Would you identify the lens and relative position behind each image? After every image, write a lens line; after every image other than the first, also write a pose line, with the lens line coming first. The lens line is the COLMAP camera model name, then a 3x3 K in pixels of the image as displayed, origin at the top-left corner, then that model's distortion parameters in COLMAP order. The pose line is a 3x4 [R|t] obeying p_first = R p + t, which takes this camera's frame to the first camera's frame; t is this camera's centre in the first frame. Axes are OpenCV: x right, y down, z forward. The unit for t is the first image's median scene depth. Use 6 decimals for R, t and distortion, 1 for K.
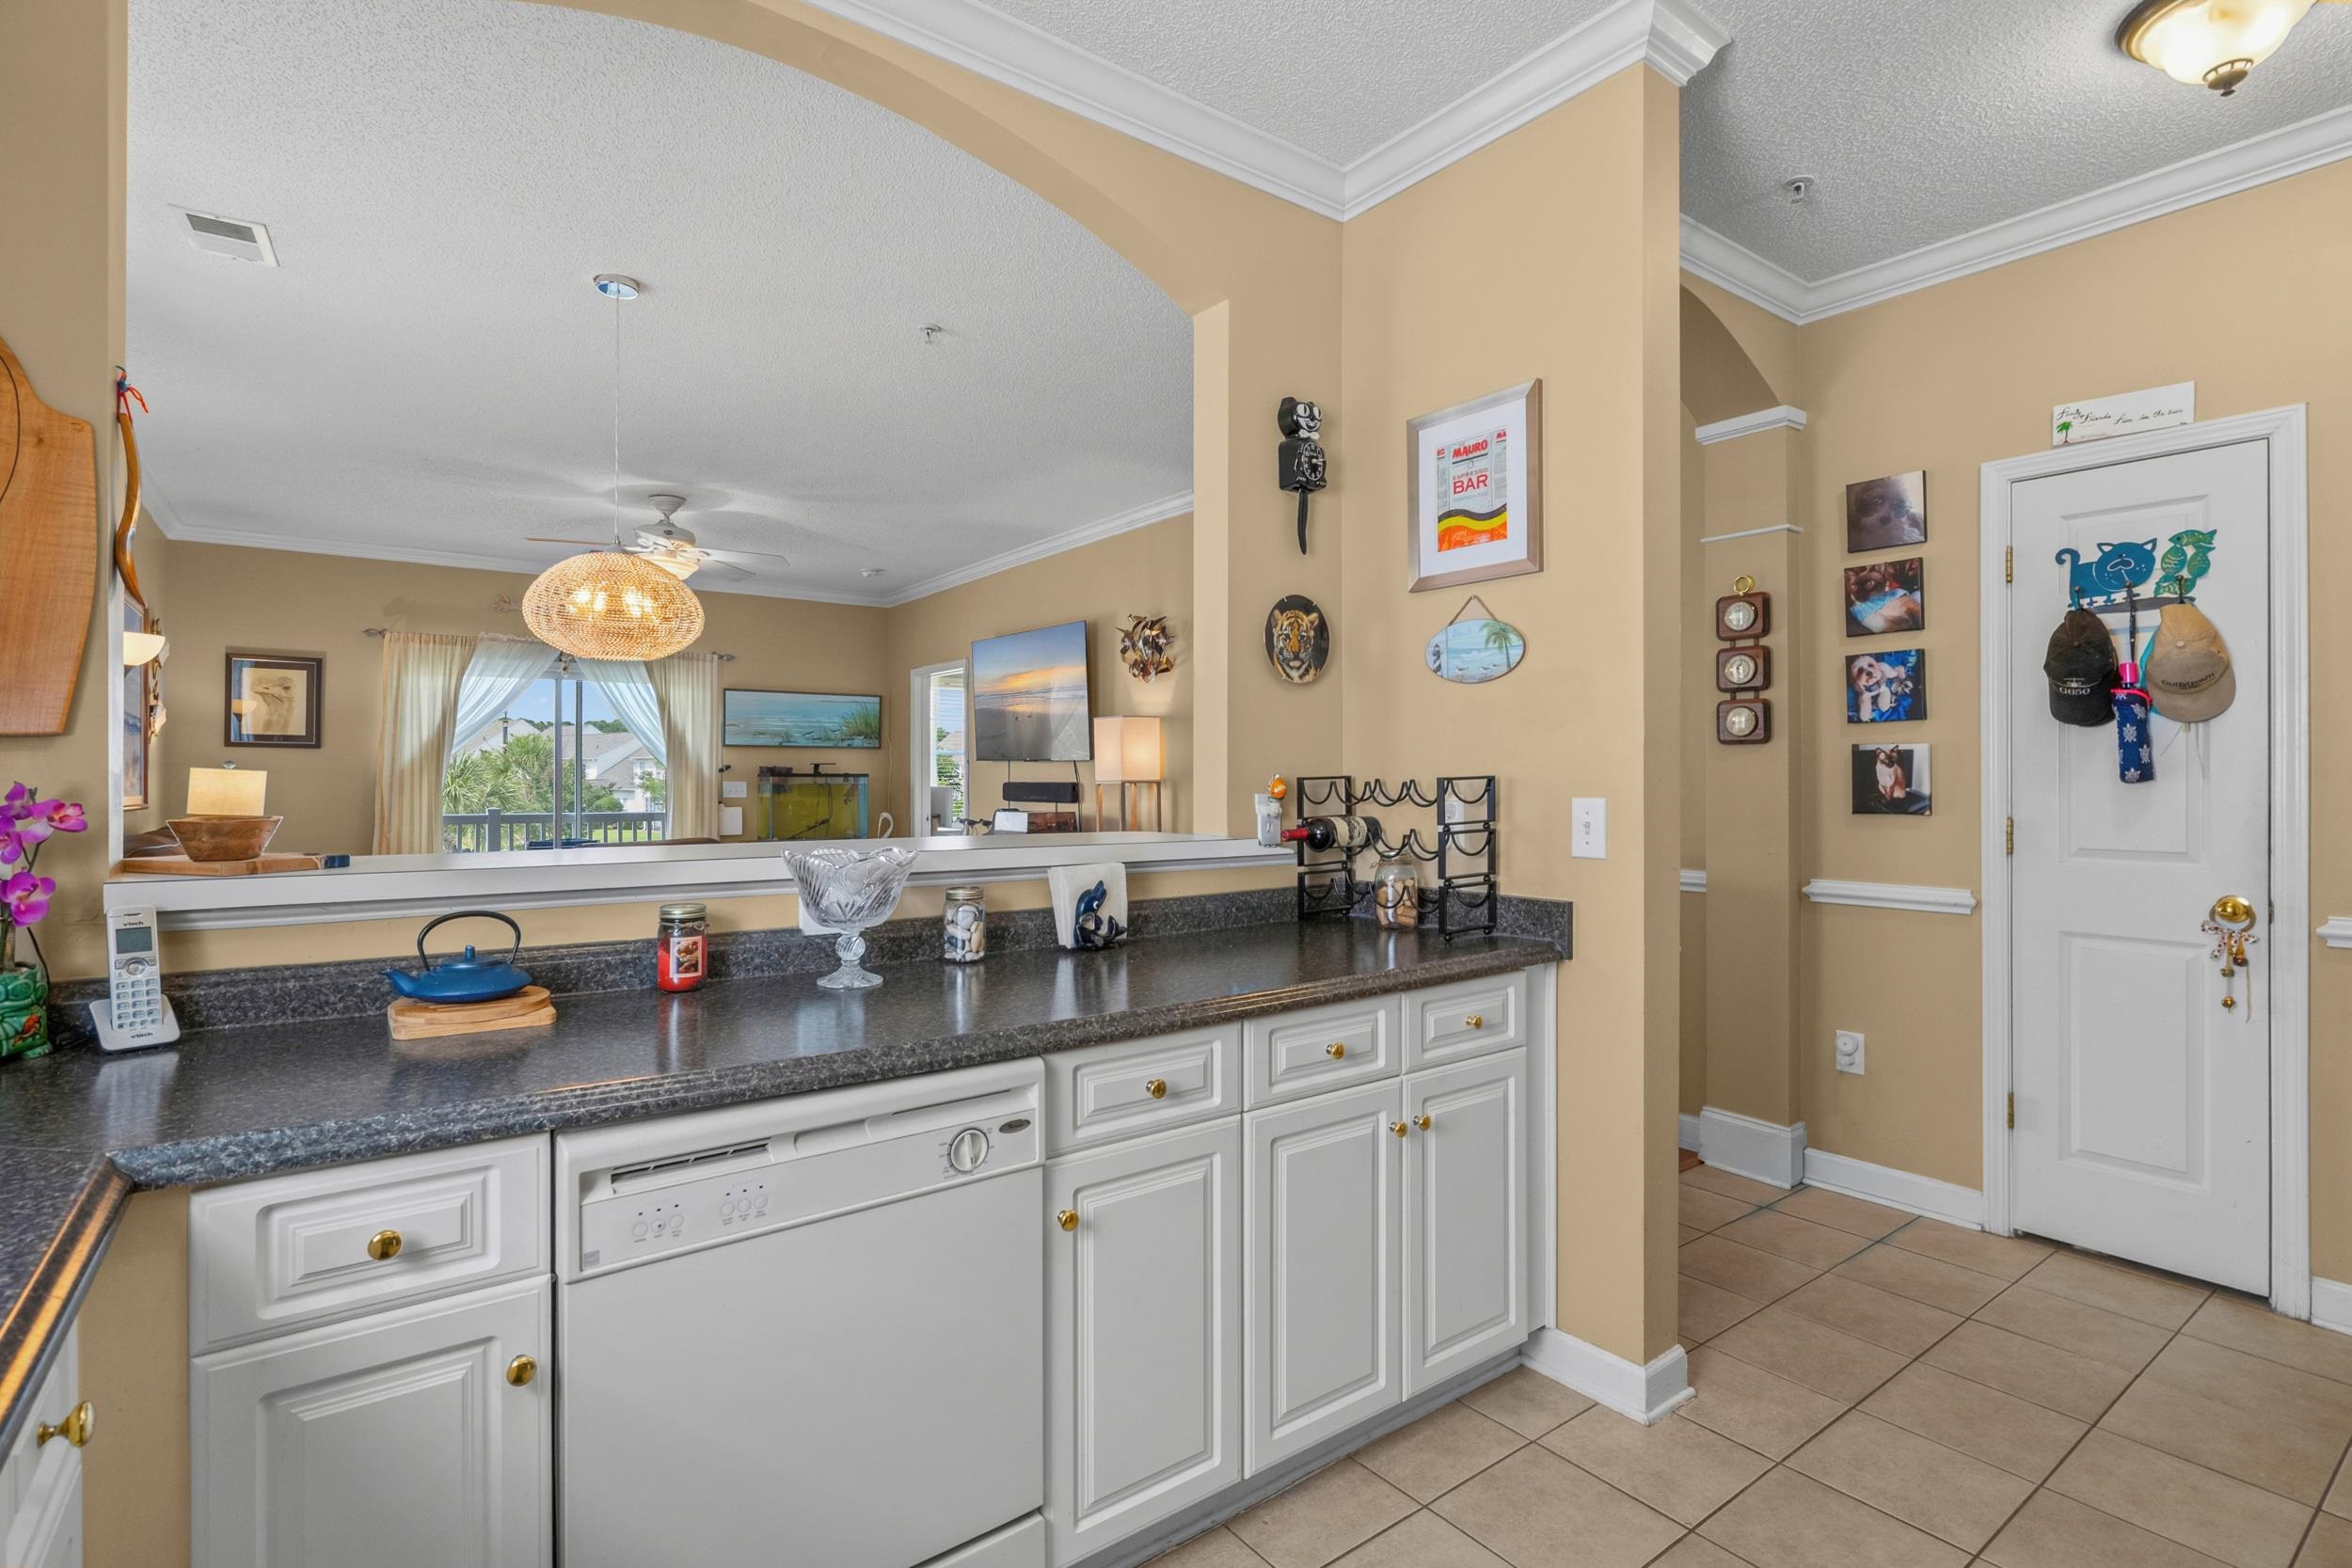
lens RADIAL K [[1110.3, 0, 1162.0], [0, 1110.3, 773.0], [0, 0, 1]] dist [-0.004042, 0.001134]
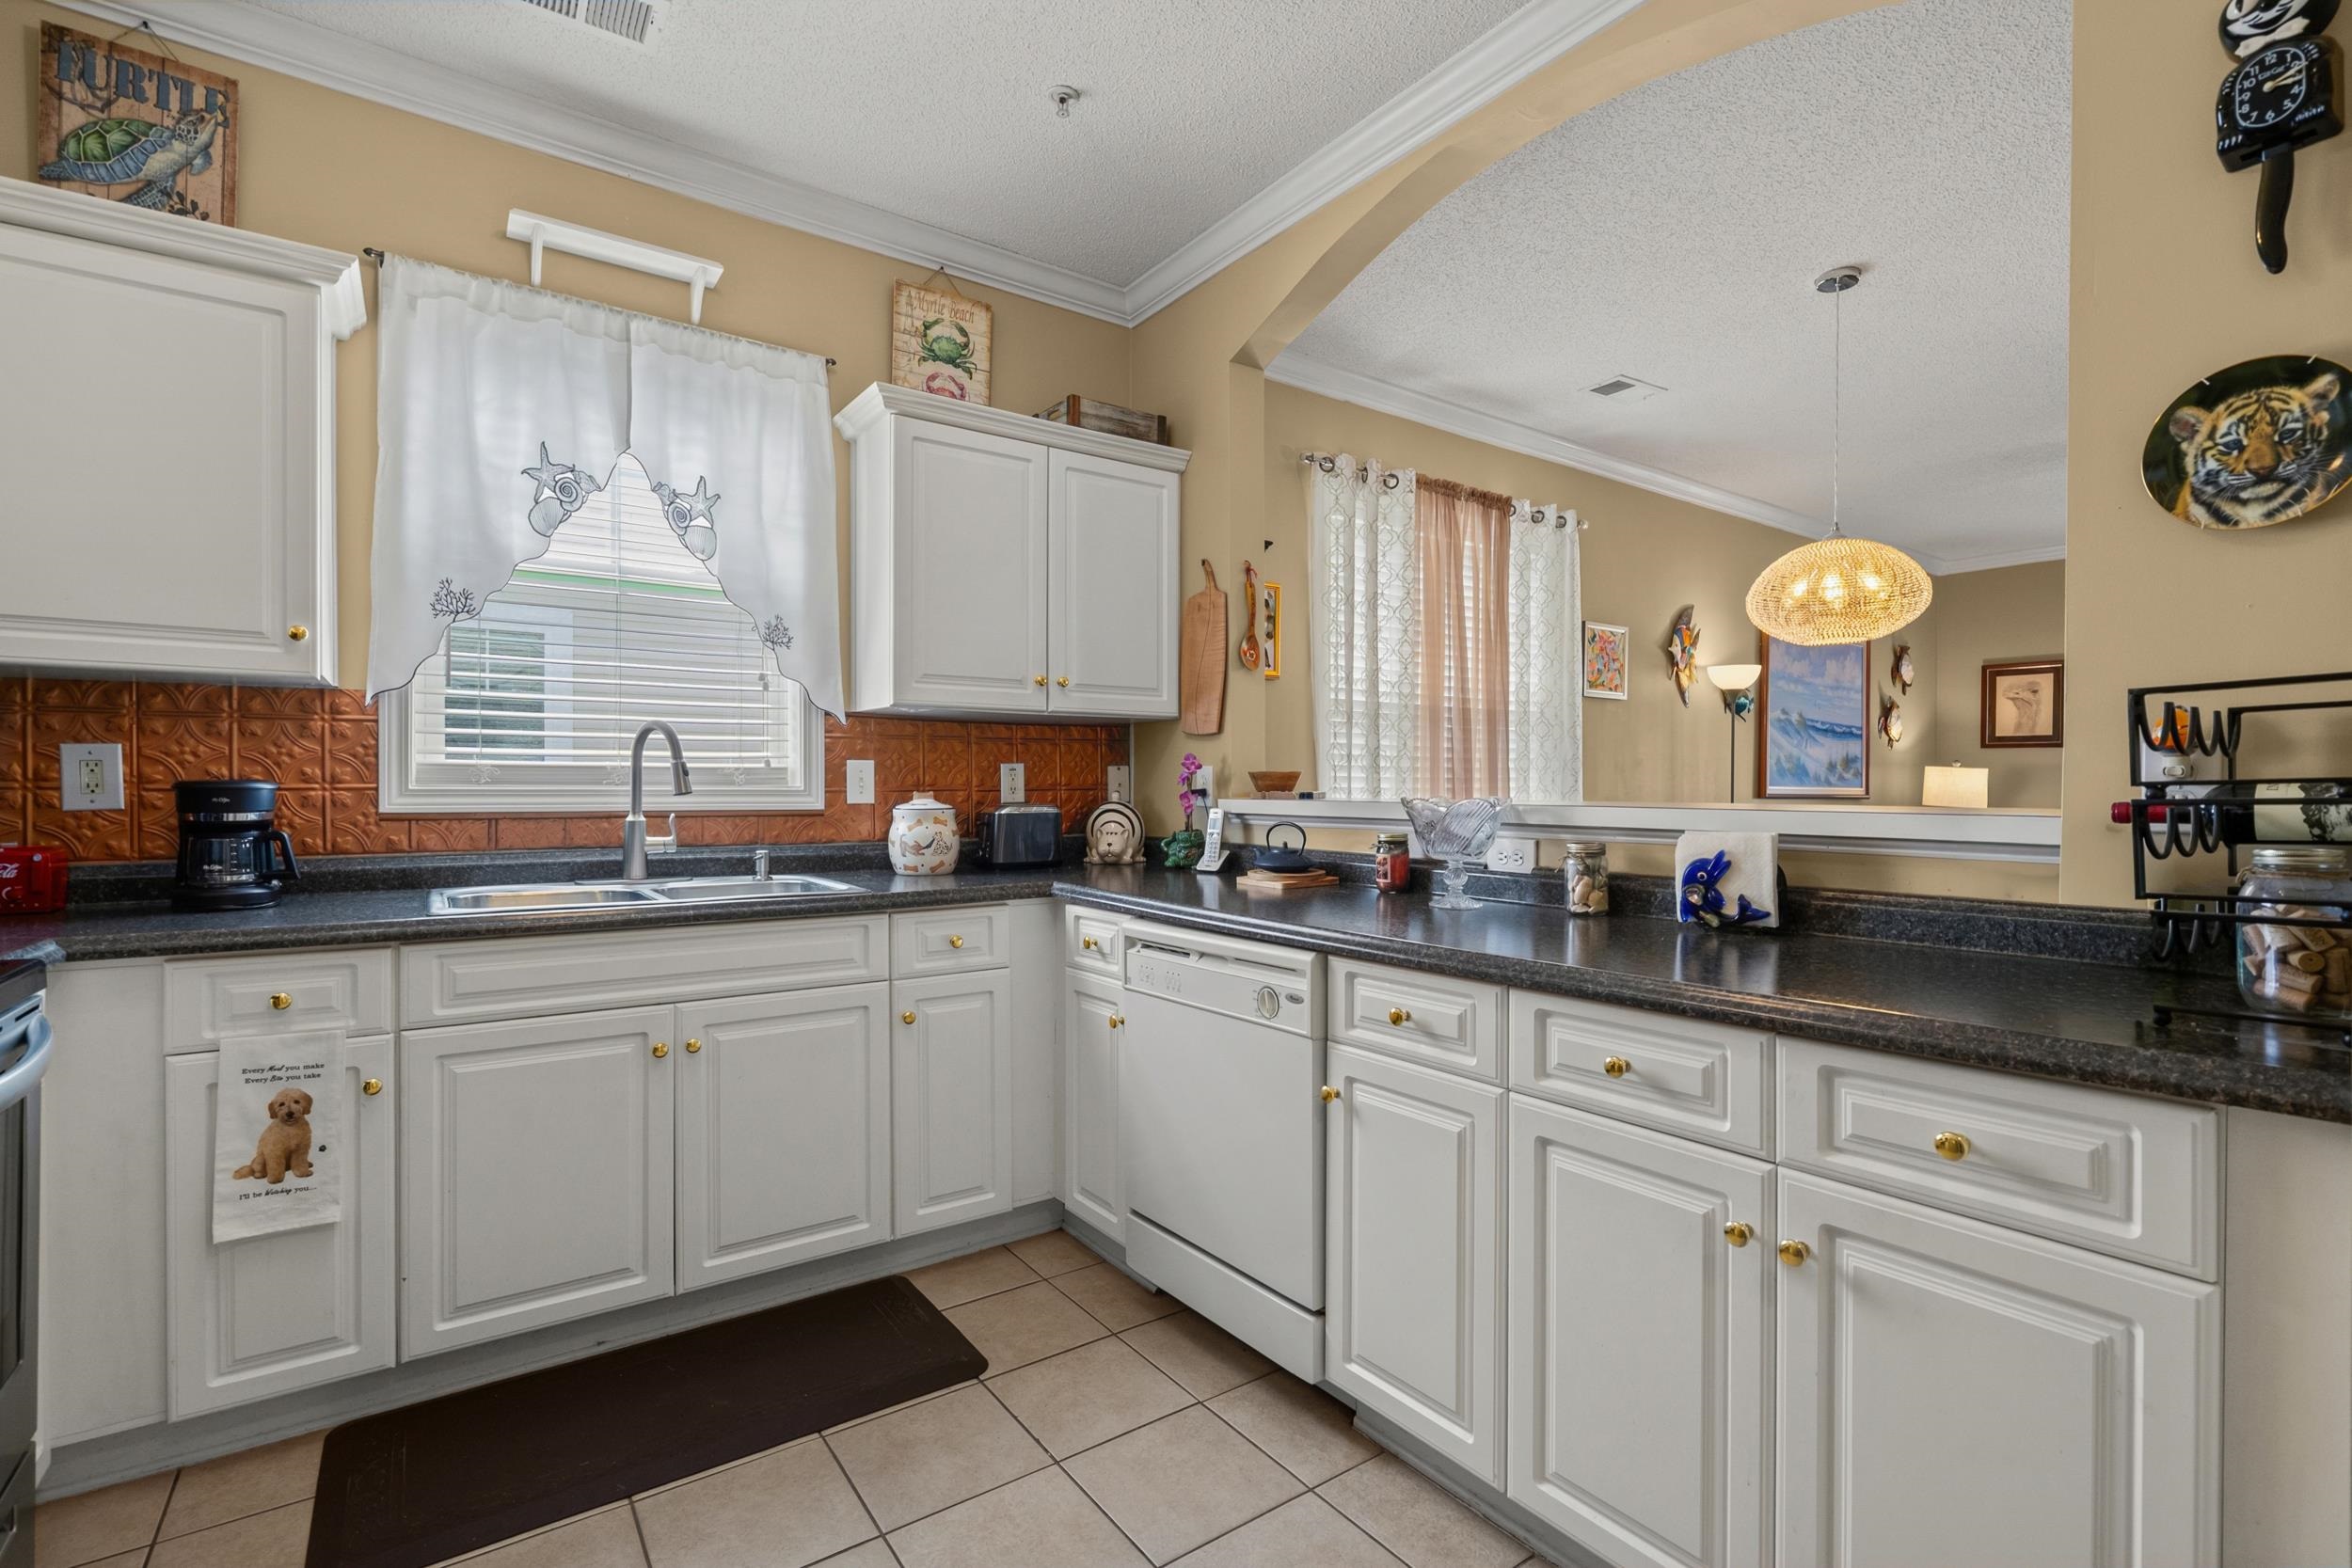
lens RADIAL K [[1071.5, 0, 1186.4], [0, 1071.5, 799.2], [0, 0, 1]] dist [-0.007853, 0.003719]
pose [[-0.011297, 0.009642, -0.999890, 0.243406], [0.000666, 0.999953, 0.009635, 0.016037], [0.999936, -0.000557, -0.011303, 0.193943]]
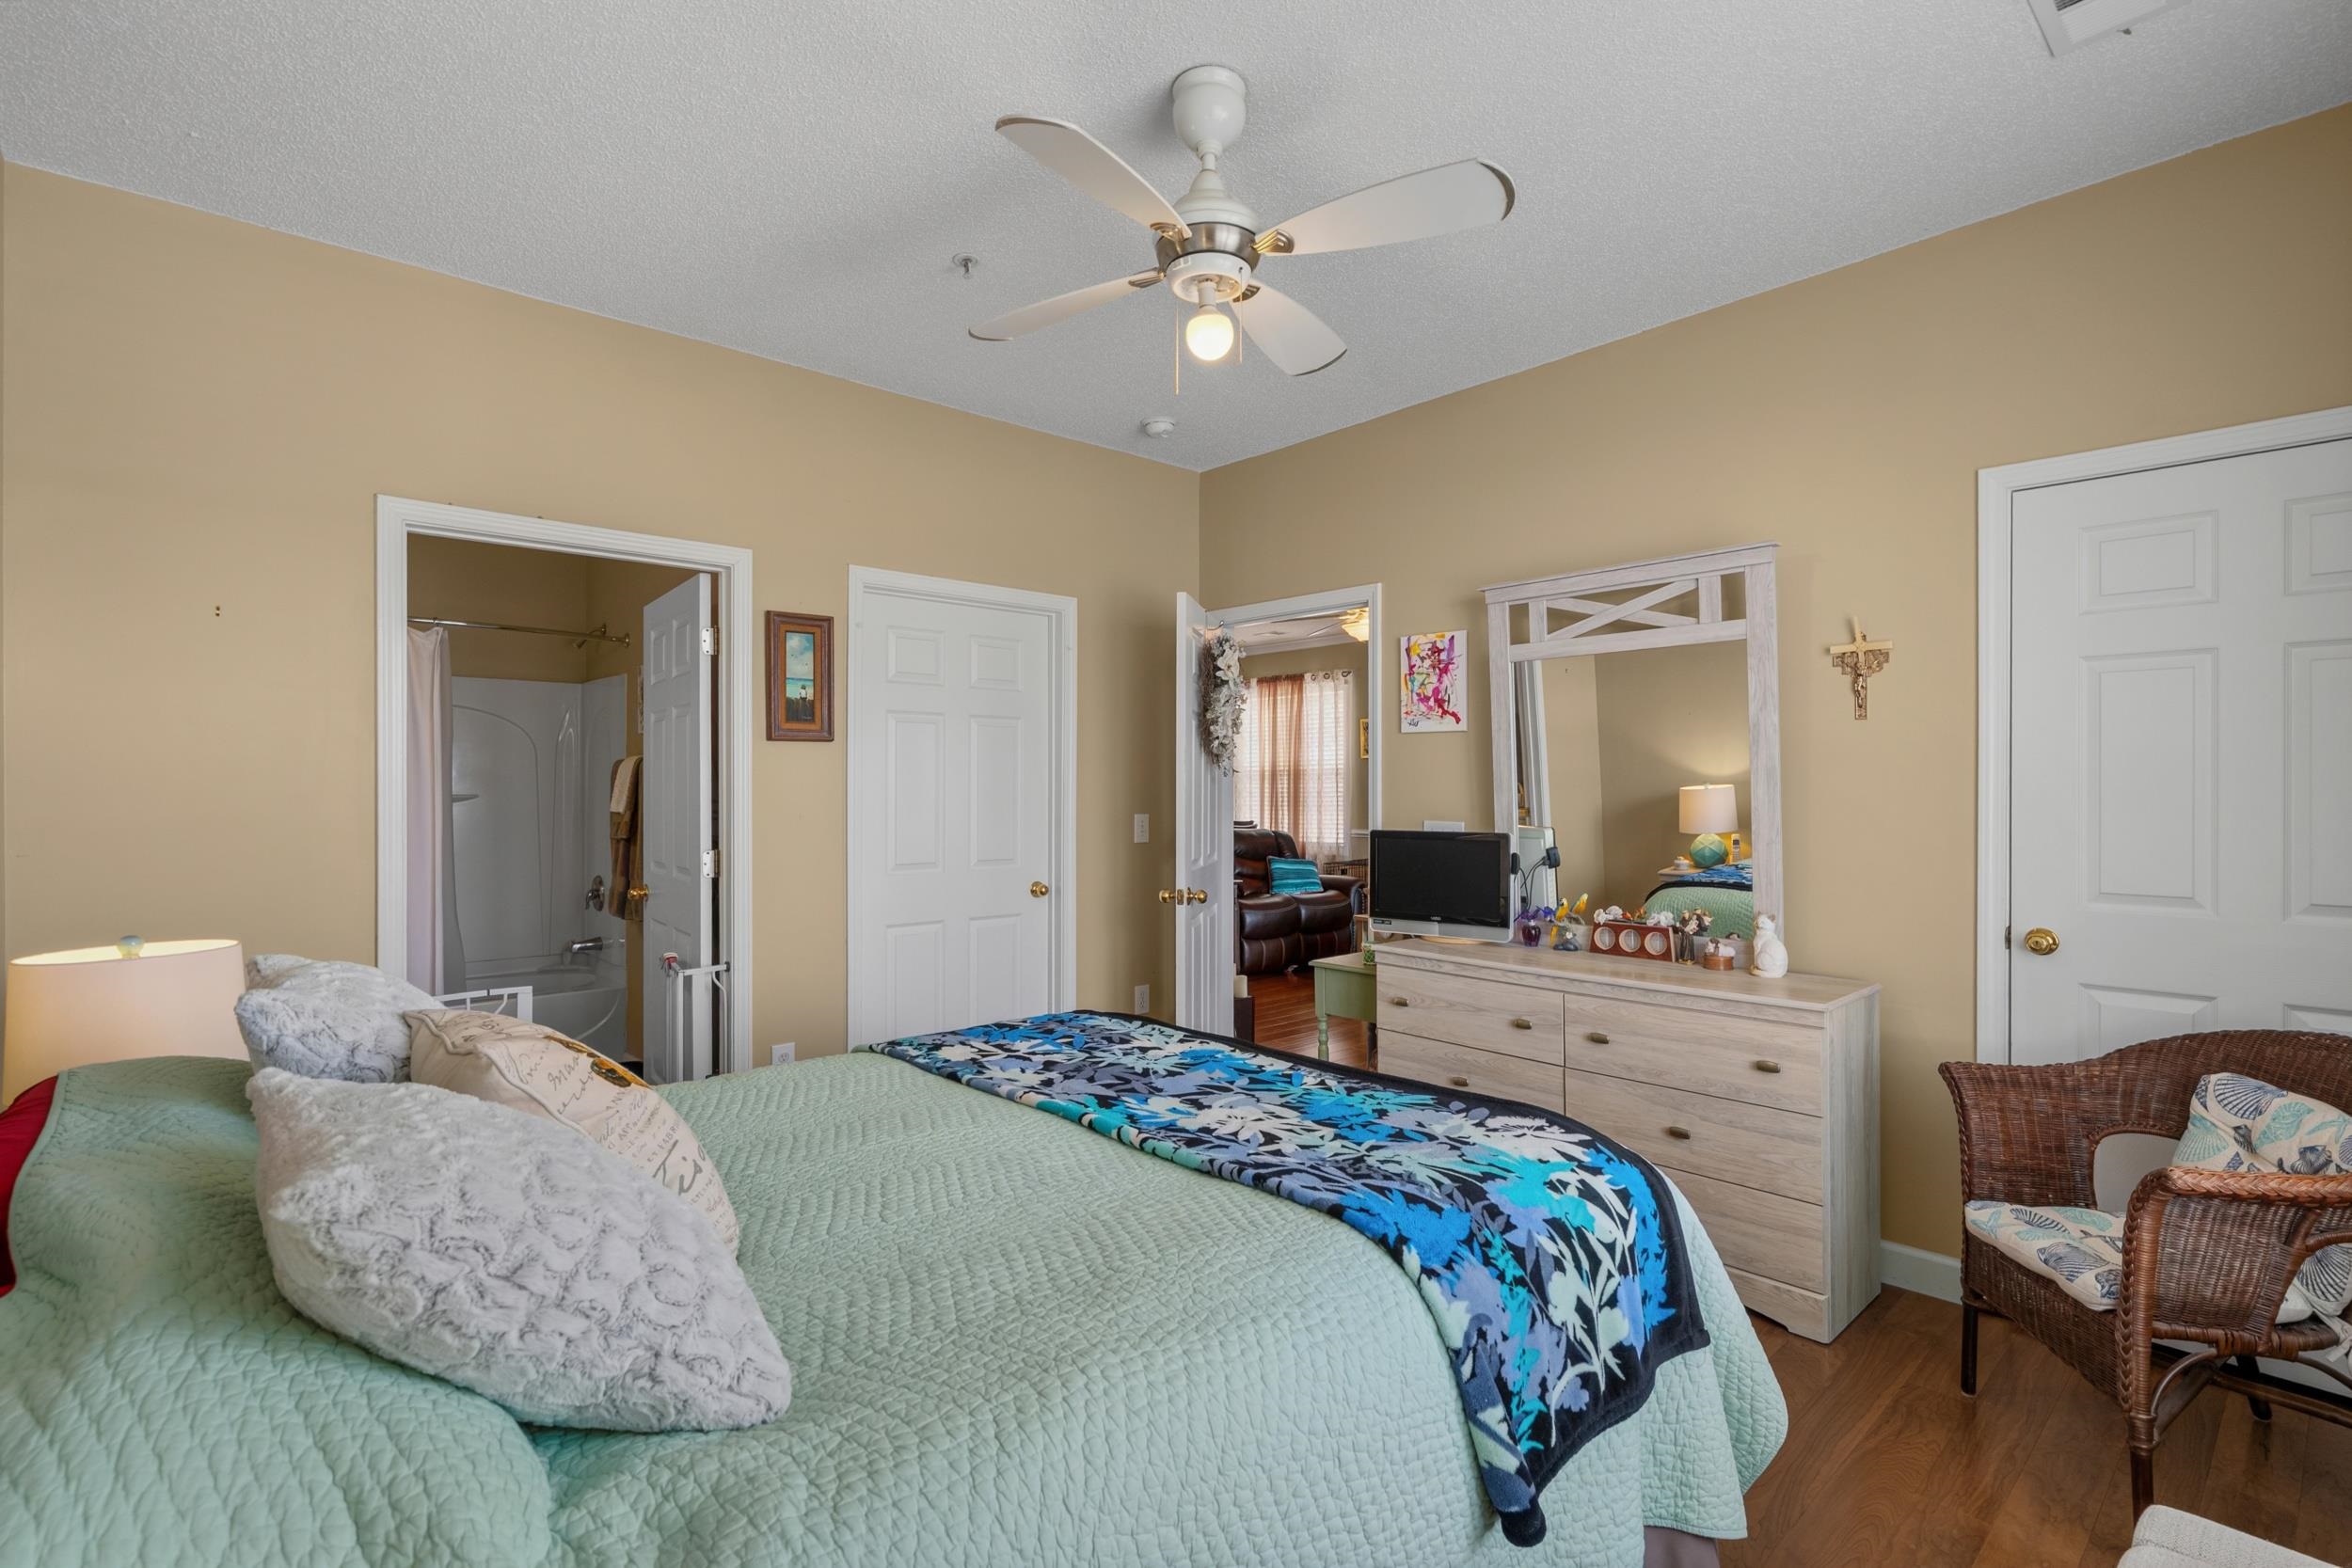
lens RADIAL K [[1071.5, 0, 1197.9], [0, 1071.5, 793.9], [0, 0, 1]] dist [-0.007853, 0.003719]
pose [[-0.991697, -0.006502, -0.128429, -0.092066], [-0.006822, 0.999975, 0.002051, -0.000633], [0.128412, 0.002910, -0.991717, 1.828888]]
